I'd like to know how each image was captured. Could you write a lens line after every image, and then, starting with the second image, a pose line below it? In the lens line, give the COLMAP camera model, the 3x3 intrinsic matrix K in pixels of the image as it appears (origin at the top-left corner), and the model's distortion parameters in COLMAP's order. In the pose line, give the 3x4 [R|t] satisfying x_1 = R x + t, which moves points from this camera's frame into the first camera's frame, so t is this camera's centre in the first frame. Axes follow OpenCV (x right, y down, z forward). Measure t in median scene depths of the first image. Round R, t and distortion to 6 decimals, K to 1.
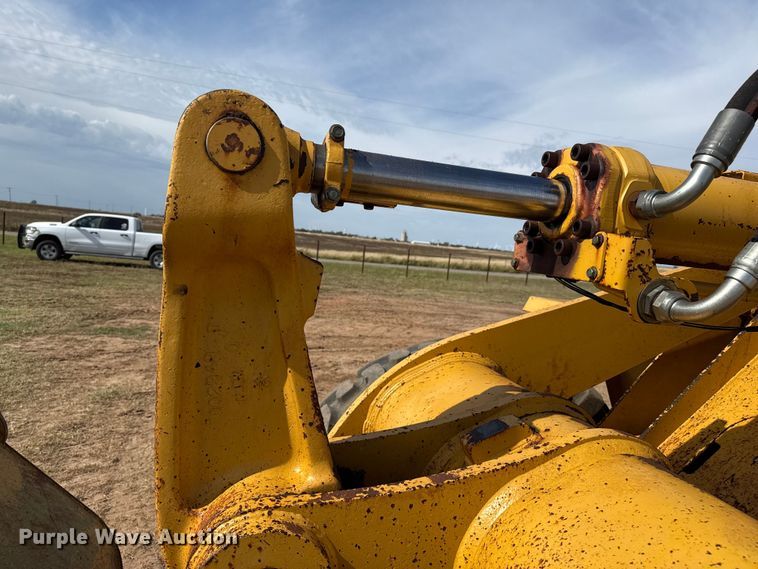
lens RADIAL K [[523.8, 0, 379.0], [0, 523.8, 284.5], [0, 0, 1]] dist [0.079335, -0.106687]
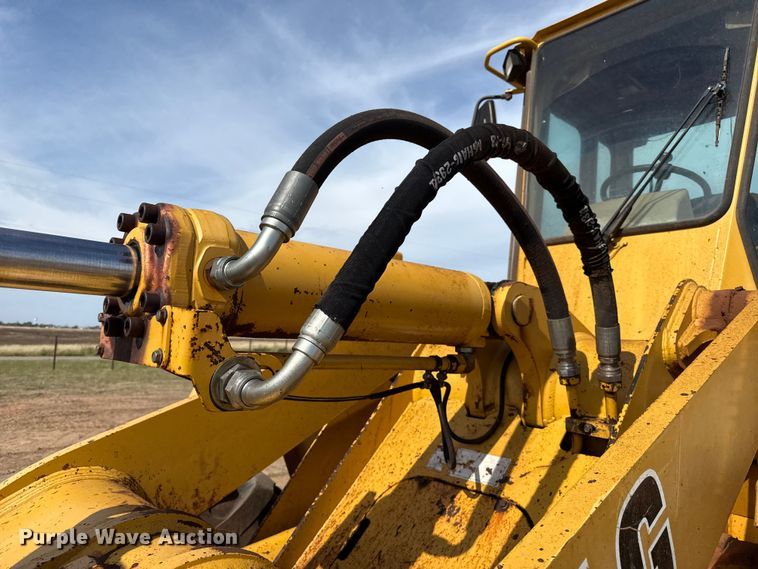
lens RADIAL K [[501.7, 0, 379.0], [0, 501.7, 284.5], [0, 0, 1]] dist [0.064955, -0.088367]
pose [[0.891432, -0.022003, 0.452620, 0.308129], [0.092658, 0.986568, -0.134529, 0.004190], [-0.443580, 0.161863, 0.881497, 0.132585]]
